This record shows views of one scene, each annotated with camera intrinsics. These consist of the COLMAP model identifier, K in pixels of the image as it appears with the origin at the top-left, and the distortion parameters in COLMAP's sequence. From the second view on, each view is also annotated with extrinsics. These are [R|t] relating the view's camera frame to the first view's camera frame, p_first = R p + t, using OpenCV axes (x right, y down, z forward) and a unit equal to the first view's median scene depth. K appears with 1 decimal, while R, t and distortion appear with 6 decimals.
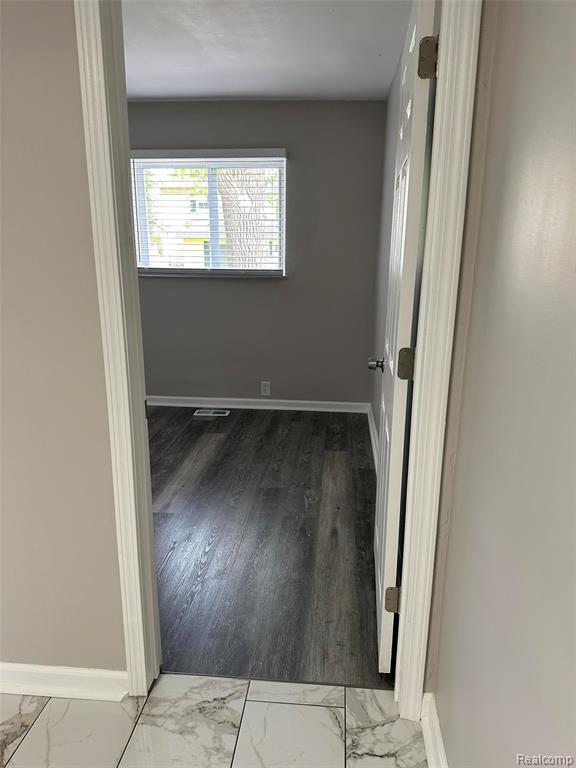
lens RADIAL K [[528.1, 0, 288.0], [0, 528.1, 384.0], [0, 0, 1]] dist [0.179955, -0.115109]
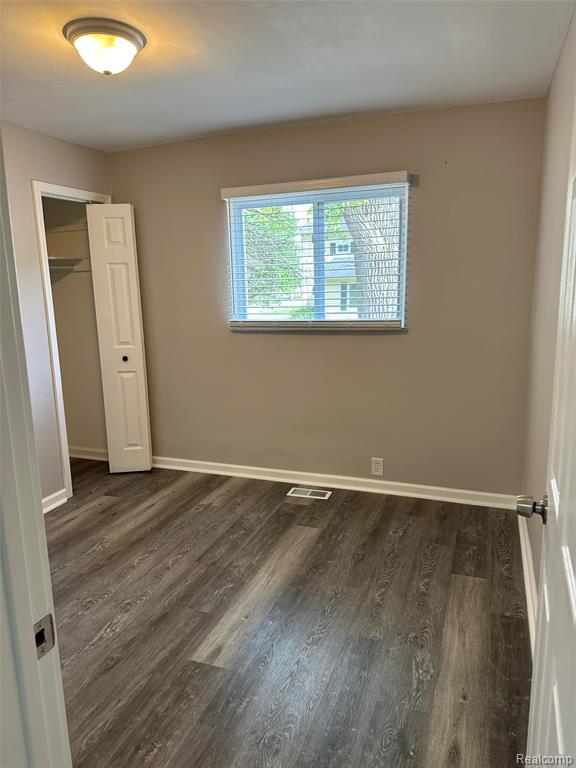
lens RADIAL K [[530.2, 0, 290.6], [0, 530.2, 384.9], [0, 0, 1]] dist [0.101923, -0.114803]
pose [[0.966747, 0.024975, -0.254511, 0.036490], [-0.040478, 0.997618, -0.055857, -0.073652], [0.252510, 0.064302, 0.965455, 0.221749]]
